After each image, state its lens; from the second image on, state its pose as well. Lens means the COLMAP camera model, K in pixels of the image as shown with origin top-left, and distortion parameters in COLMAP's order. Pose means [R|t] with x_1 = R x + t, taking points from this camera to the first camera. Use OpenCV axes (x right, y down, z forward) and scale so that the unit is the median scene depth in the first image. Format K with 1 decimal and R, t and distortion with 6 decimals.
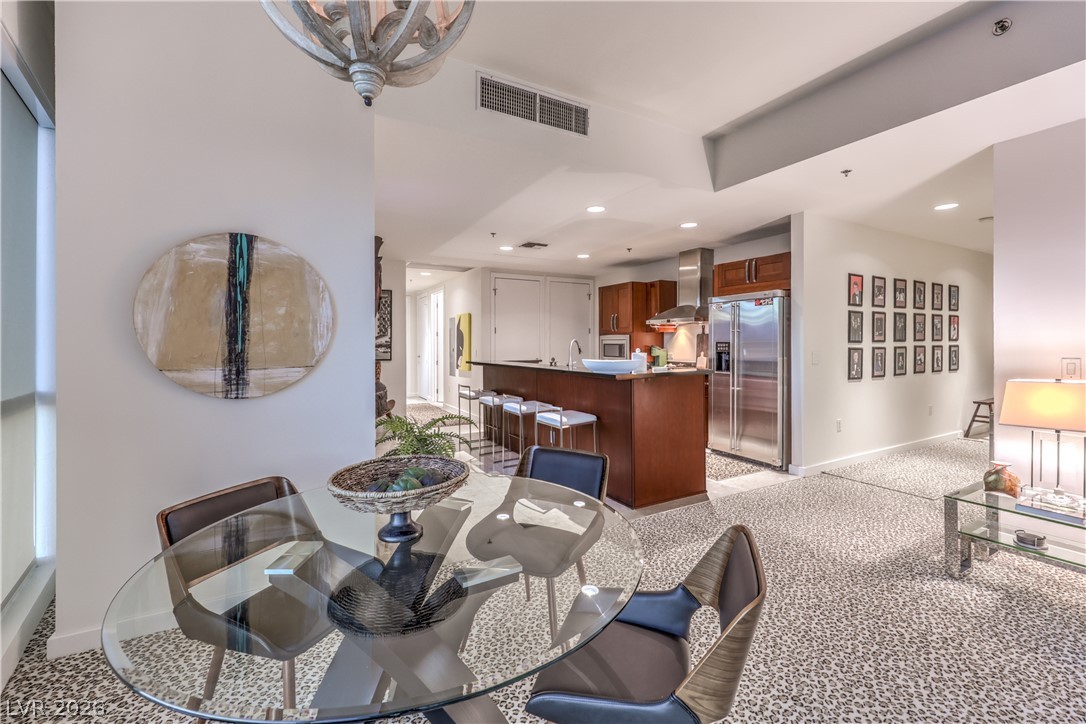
lens RADIAL K [[448.1, 0, 538.3], [0, 448.1, 341.4], [0, 0, 1]] dist [0.007821, -0.000538]
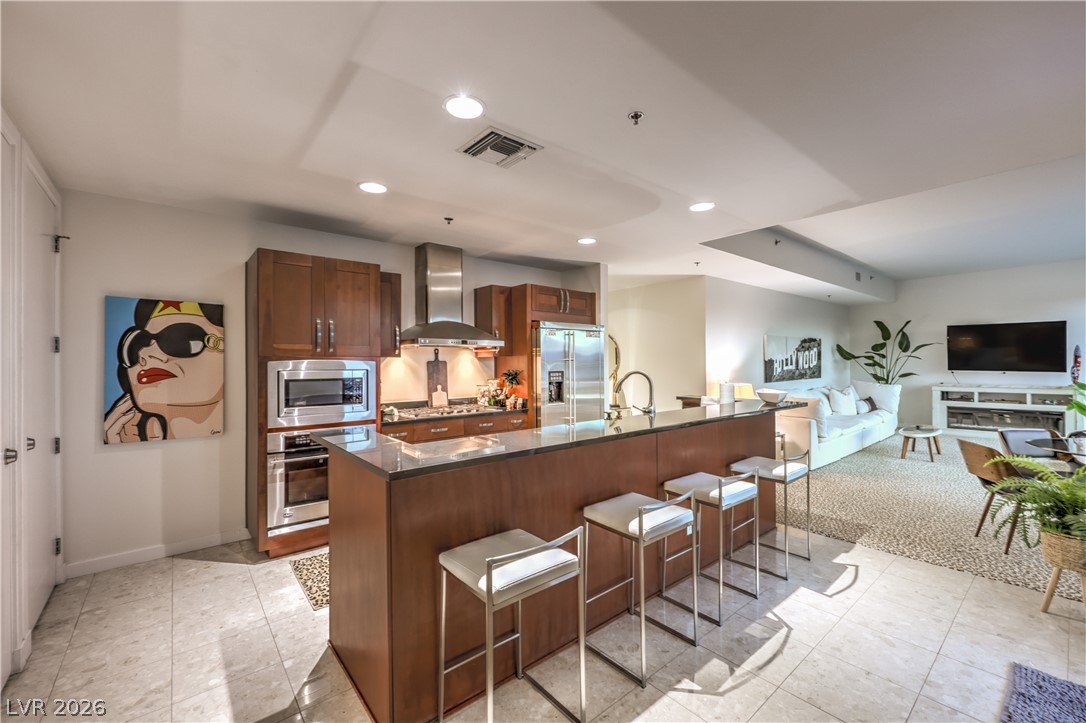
lens RADIAL K [[448.1, 0, 547.6], [0, 448.1, 359.2], [0, 0, 1]] dist [0.007821, -0.000538]
pose [[-0.203564, 0.010546, 0.979005, -0.553647], [0.003810, 0.999943, -0.009980, -0.015472], [-0.979054, 0.001699, -0.203592, 1.327242]]
